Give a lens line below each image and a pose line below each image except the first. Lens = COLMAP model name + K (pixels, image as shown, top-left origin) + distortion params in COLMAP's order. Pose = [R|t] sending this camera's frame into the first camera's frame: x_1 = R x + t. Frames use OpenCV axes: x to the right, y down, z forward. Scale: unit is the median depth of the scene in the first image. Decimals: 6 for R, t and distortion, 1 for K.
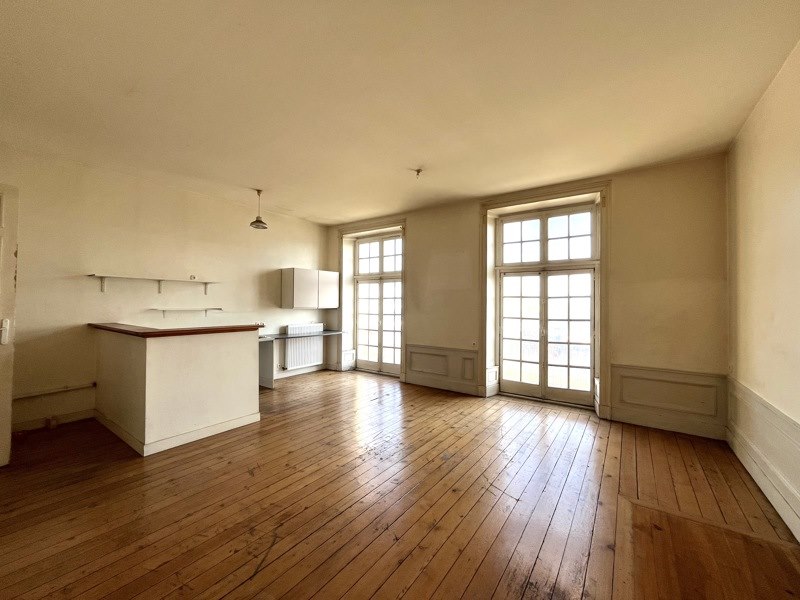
lens RADIAL K [[323.9, 0, 394.7], [0, 323.9, 300.5], [0, 0, 1]] dist [-0.017668, -0.000077]
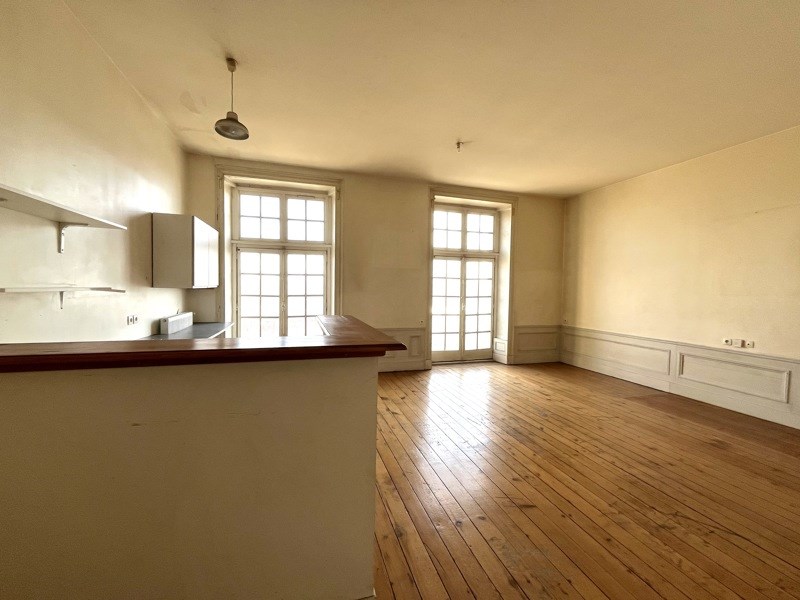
lens RADIAL K [[315.6, 0, 393.7], [0, 315.6, 298.5], [0, 0, 1]] dist [-0.016099, 0.000045]
pose [[0.610546, -0.033168, 0.791286, -0.487912], [-0.020792, 0.998107, 0.057880, 0.000836], [-0.791708, -0.051791, 0.608700, 0.359086]]
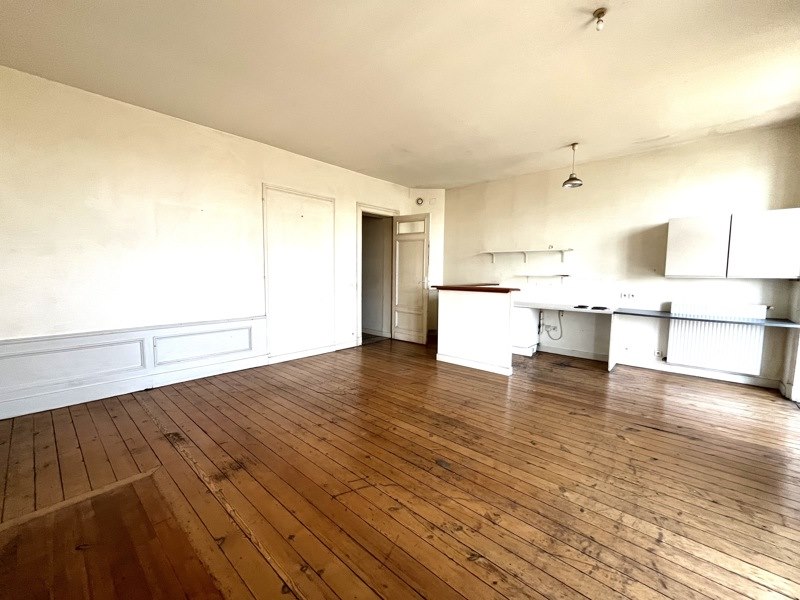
lens RADIAL K [[321.9, 0, 400.0], [0, 321.9, 300.0], [0, 0, 1]] dist [0.000409, 0.000070]
pose [[-0.089028, 0.078624, -0.992921, 0.427144], [0.004578, 0.996901, 0.078528, 0.016725], [0.996019, 0.002445, -0.089113, 0.457981]]
